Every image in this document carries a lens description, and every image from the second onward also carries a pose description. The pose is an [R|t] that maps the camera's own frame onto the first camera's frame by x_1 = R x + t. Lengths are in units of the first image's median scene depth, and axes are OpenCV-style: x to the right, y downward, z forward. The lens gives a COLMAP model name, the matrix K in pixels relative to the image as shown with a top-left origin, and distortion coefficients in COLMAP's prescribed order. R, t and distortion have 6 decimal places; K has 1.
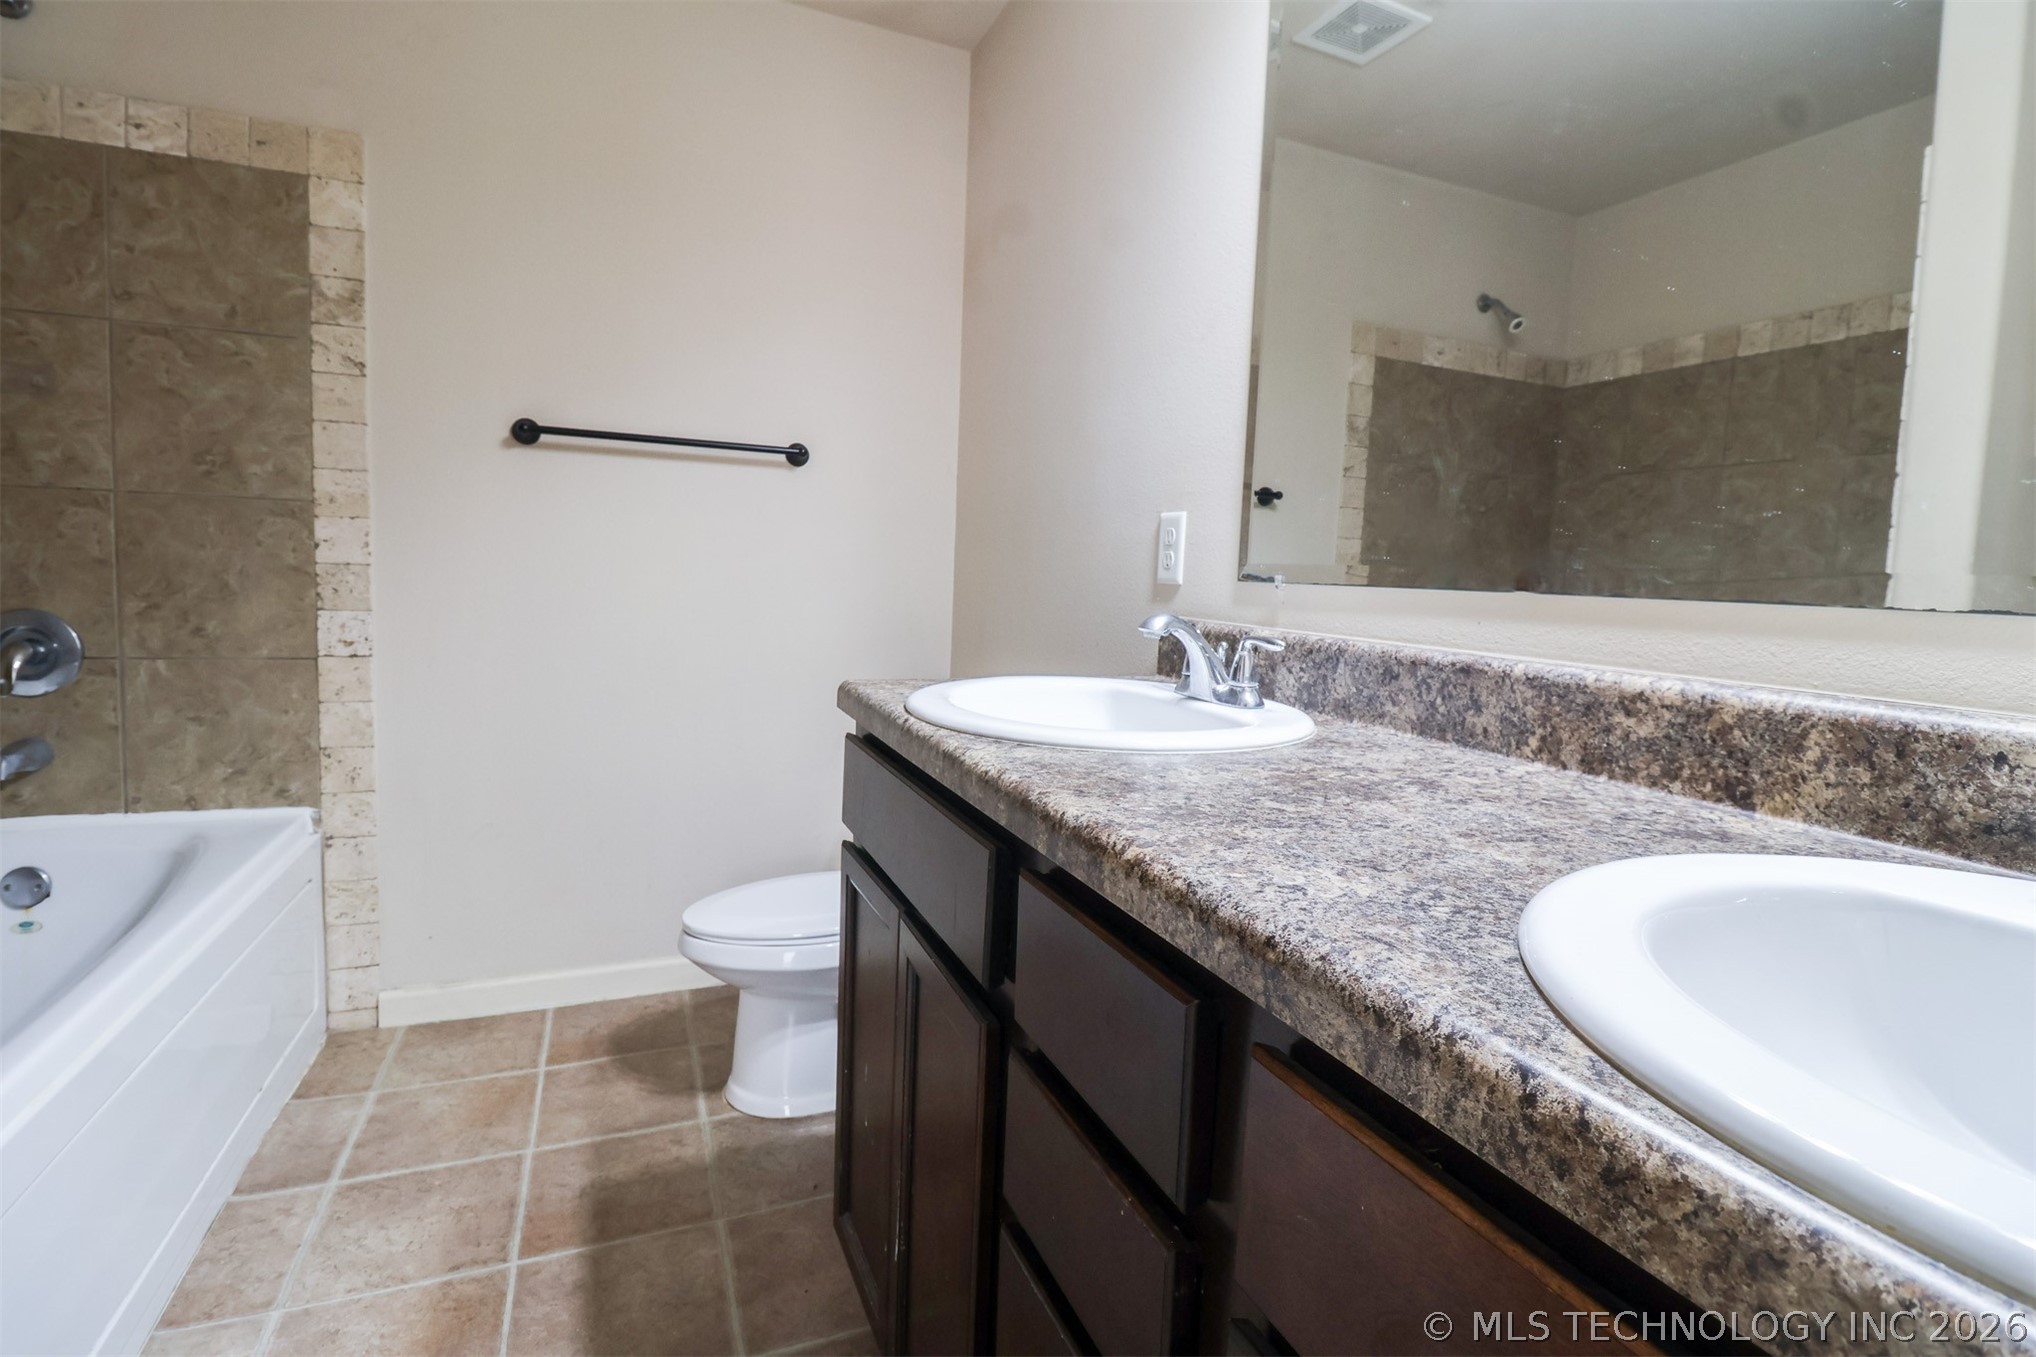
lens RADIAL K [[947.1, 0, 1040.5], [0, 947.1, 644.6], [0, 0, 1]] dist [-0.002324, -0.013975]
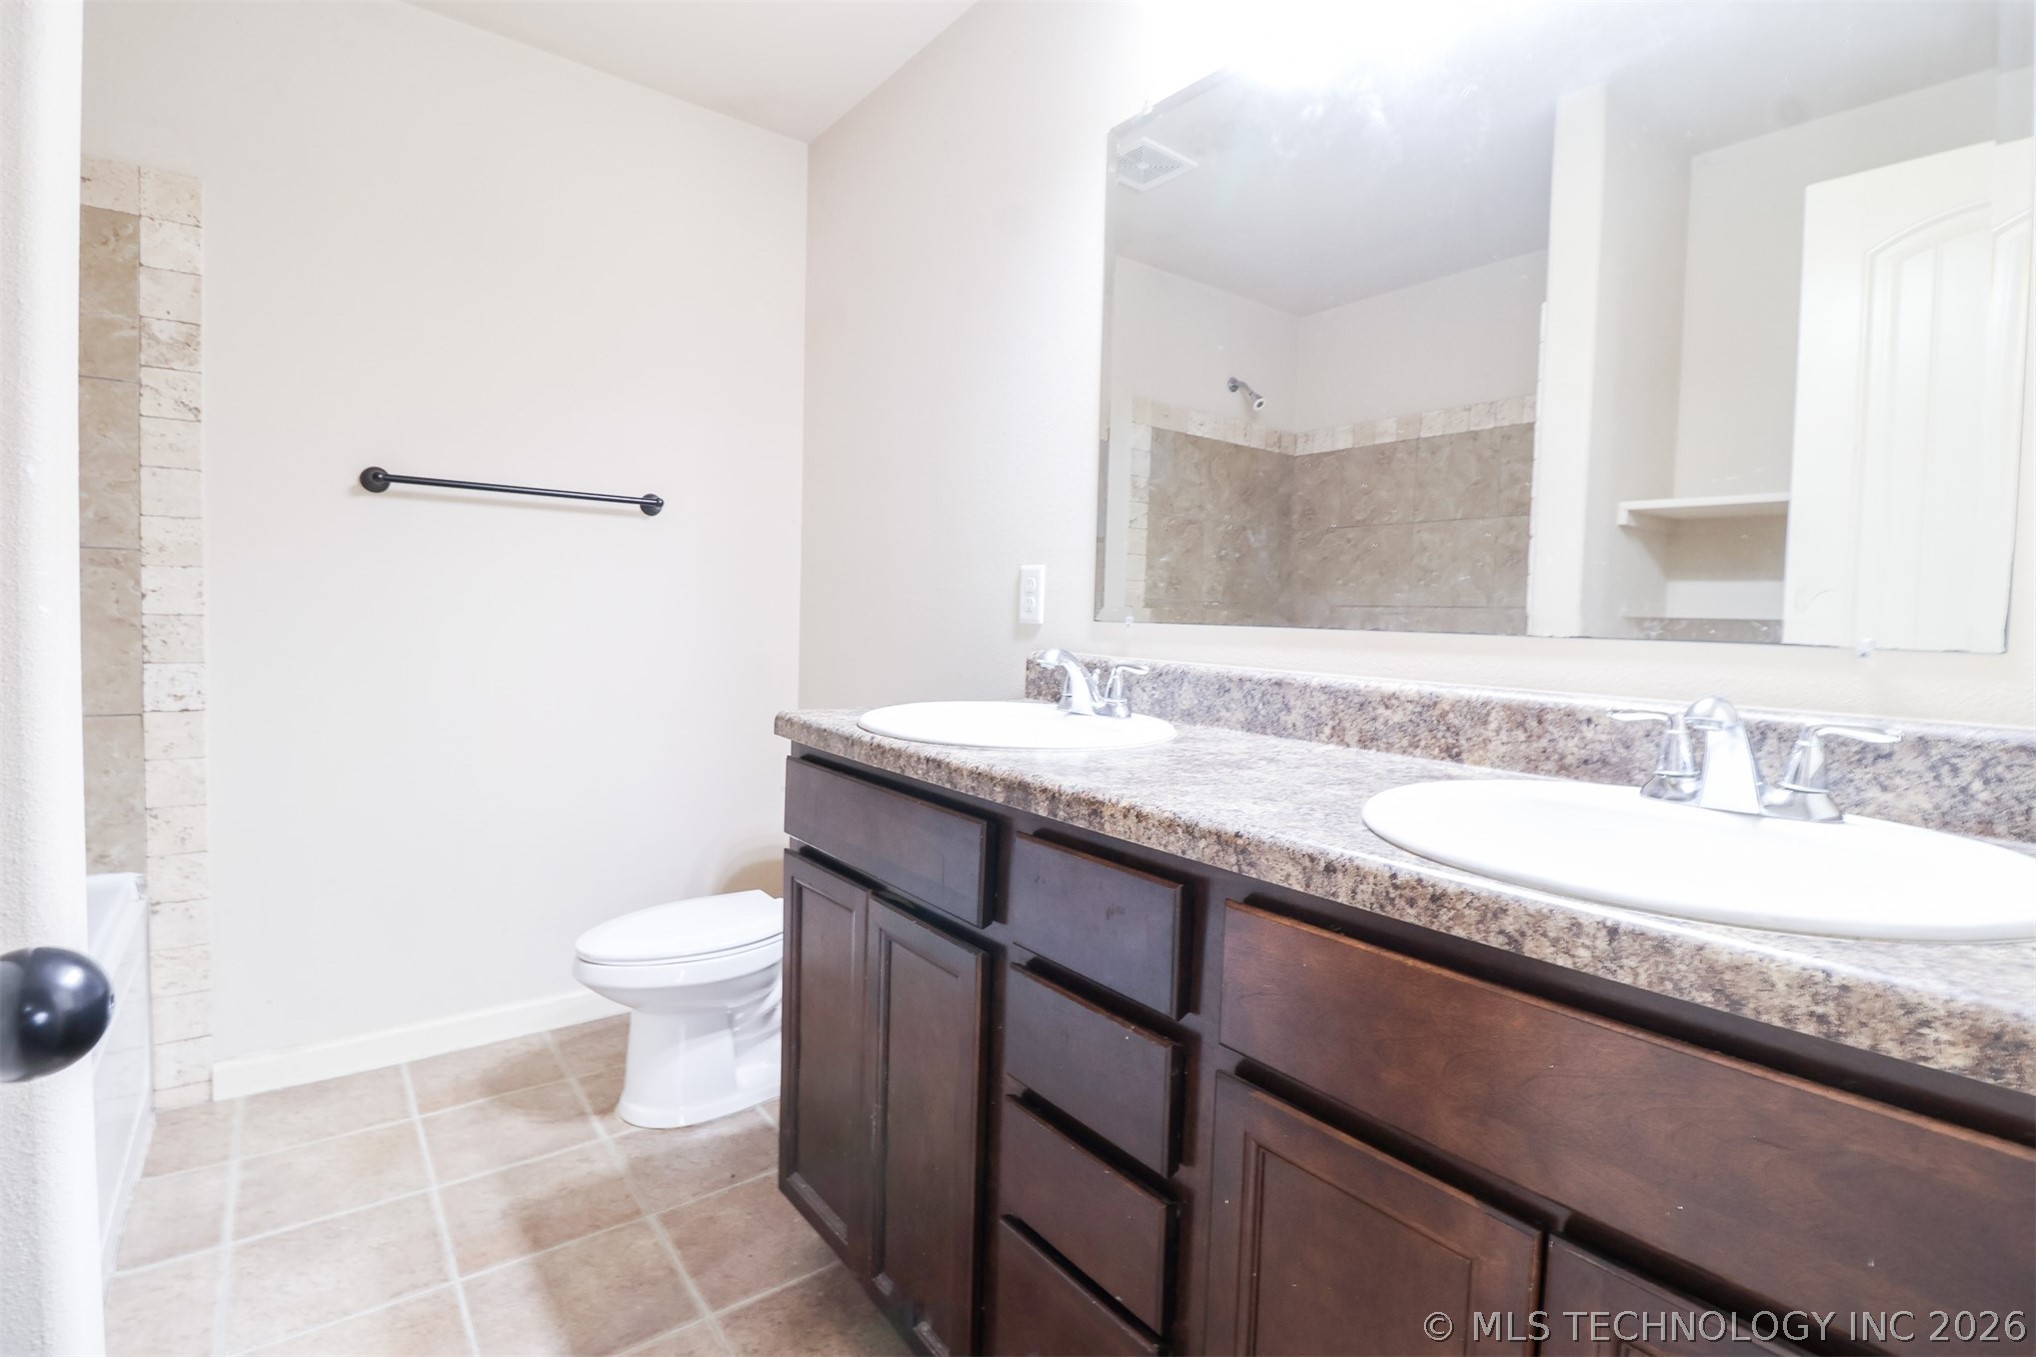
lens RADIAL K [[947.1, 0, 1040.5], [0, 947.1, 644.6], [0, 0, 1]] dist [-0.002324, -0.013975]
pose [[0.966956, -0.020613, 0.254108, -0.139982], [0.029910, 0.999015, -0.032776, 0.002514], [-0.253182, 0.039293, 0.966620, -0.156322]]
